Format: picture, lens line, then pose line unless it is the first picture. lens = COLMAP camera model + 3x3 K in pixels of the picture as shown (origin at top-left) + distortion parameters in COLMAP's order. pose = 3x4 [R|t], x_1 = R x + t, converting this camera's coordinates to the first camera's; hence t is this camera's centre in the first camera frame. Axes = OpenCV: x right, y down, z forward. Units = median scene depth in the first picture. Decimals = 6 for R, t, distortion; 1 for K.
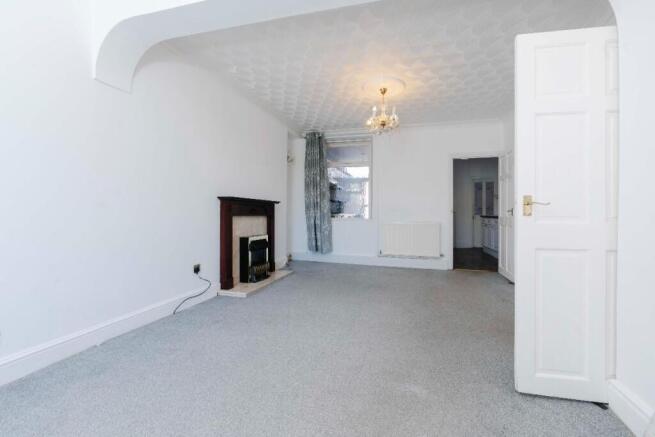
lens RADIAL K [[262.9, 0, 343.9], [0, 262.9, 219.4], [0, 0, 1]] dist [-0.009185, 0.000310]
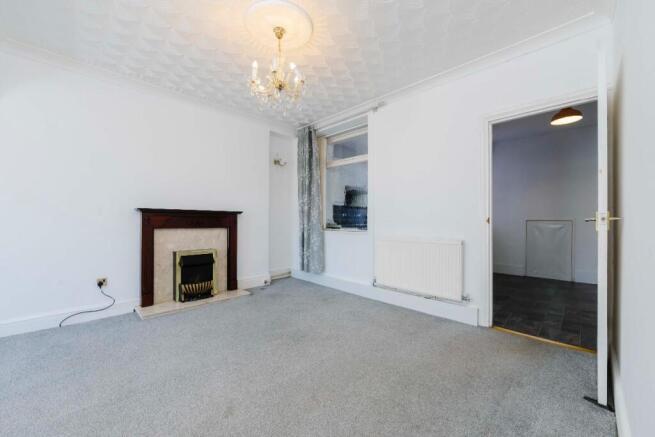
lens RADIAL K [[262.9, 0, 325.7], [0, 262.9, 220.5], [0, 0, 1]] dist [-0.009185, 0.000310]
pose [[0.858040, -0.009386, -0.513498, 0.404638], [-0.004739, 0.999646, -0.026191, -0.014747], [0.513562, 0.024907, 0.857691, 0.356210]]
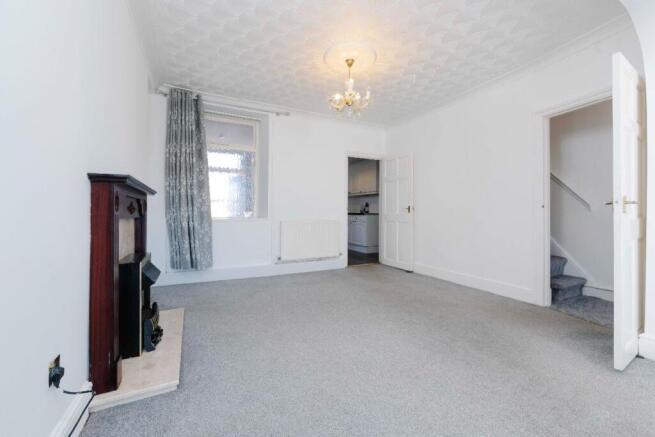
lens RADIAL K [[262.9, 0, 322.0], [0, 262.9, 211.8], [0, 0, 1]] dist [-0.009185, 0.000310]
pose [[0.758223, -0.007331, 0.651954, -0.312246], [0.019225, 0.999753, -0.011117, -0.009919], [-0.651712, 0.020963, 0.758177, 0.301192]]
